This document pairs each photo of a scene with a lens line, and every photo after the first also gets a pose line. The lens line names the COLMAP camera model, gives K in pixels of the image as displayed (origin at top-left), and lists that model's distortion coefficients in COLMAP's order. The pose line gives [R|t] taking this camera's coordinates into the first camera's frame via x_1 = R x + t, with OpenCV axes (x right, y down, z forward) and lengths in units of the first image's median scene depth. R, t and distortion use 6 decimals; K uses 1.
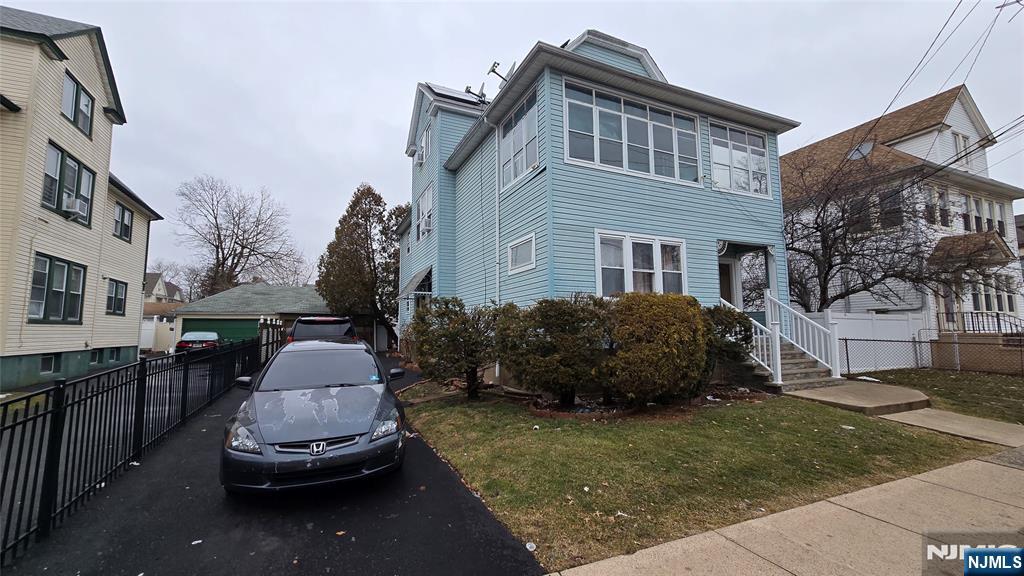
lens RADIAL K [[414.7, 0, 508.1], [0, 414.7, 287.7], [0, 0, 1]] dist [-0.012796, 0.000042]
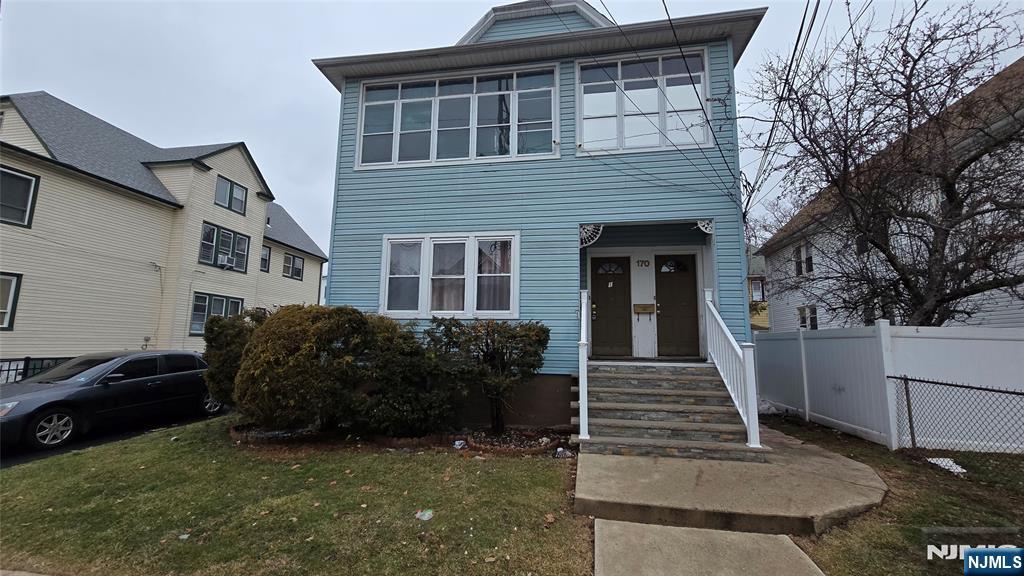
lens RADIAL K [[414.7, 0, 510.8], [0, 414.7, 291.2], [0, 0, 1]] dist [-0.012796, 0.000042]
pose [[0.831891, -0.053234, -0.552380, 0.788456], [0.035063, 0.998442, -0.043417, 0.024692], [0.553830, 0.016751, 0.832461, 0.341005]]
